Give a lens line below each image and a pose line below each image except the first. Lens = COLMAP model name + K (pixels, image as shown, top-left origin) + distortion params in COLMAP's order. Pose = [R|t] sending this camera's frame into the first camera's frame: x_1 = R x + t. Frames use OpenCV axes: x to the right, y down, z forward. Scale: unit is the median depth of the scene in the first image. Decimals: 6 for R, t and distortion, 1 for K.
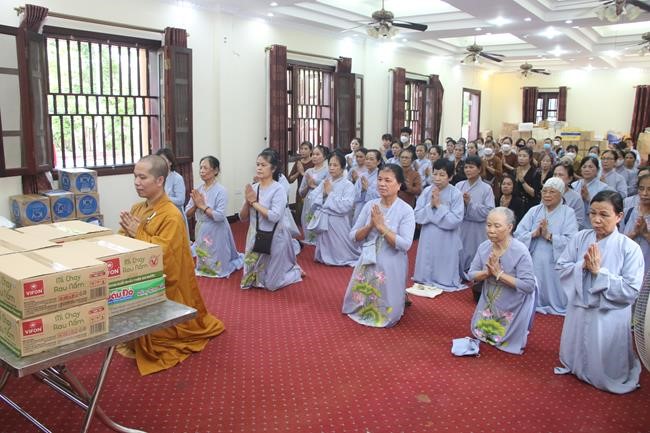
lens RADIAL K [[535.6, 0, 324.7], [0, 535.6, 198.5], [0, 0, 1]] dist [-0.267268, 0.263680]
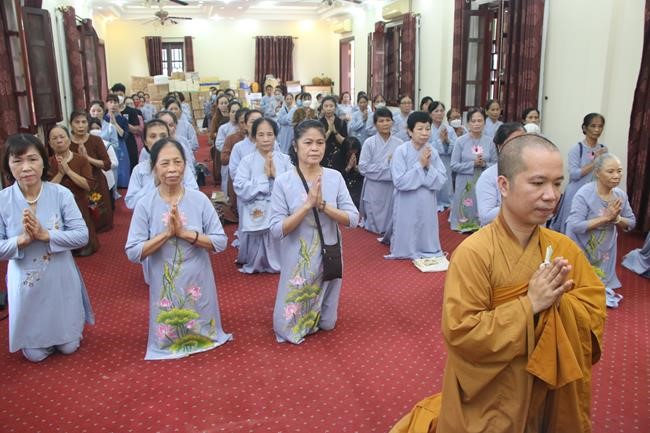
lens RADIAL K [[519.8, 0, 308.2], [0, 519.8, 196.1], [0, 0, 1]] dist [-0.188589, 0.249669]
pose [[0.610819, -0.193818, 0.767681, -0.205217], [0.128611, 0.980987, 0.145341, -0.030959], [-0.781255, 0.009955, 0.624133, 0.214148]]
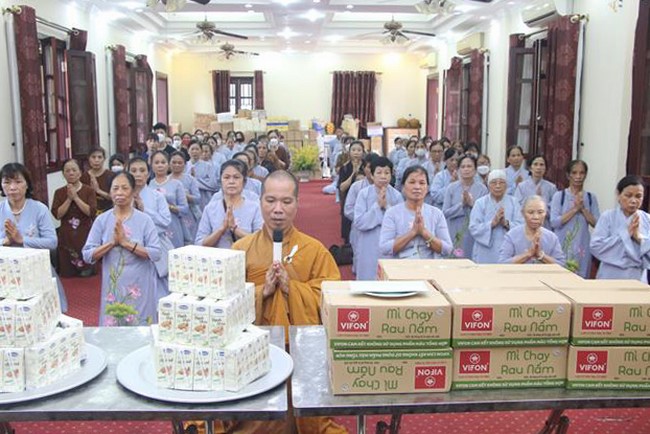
lens RADIAL K [[646.7, 0, 325.0], [0, 646.7, 217.0], [0, 0, 1]] dist [-0.011899, 0.001862]
pose [[0.750048, -0.111092, 0.651986, -0.220262], [0.098634, 0.993557, 0.055823, -0.015931], [-0.653987, 0.022438, 0.756173, 0.066042]]
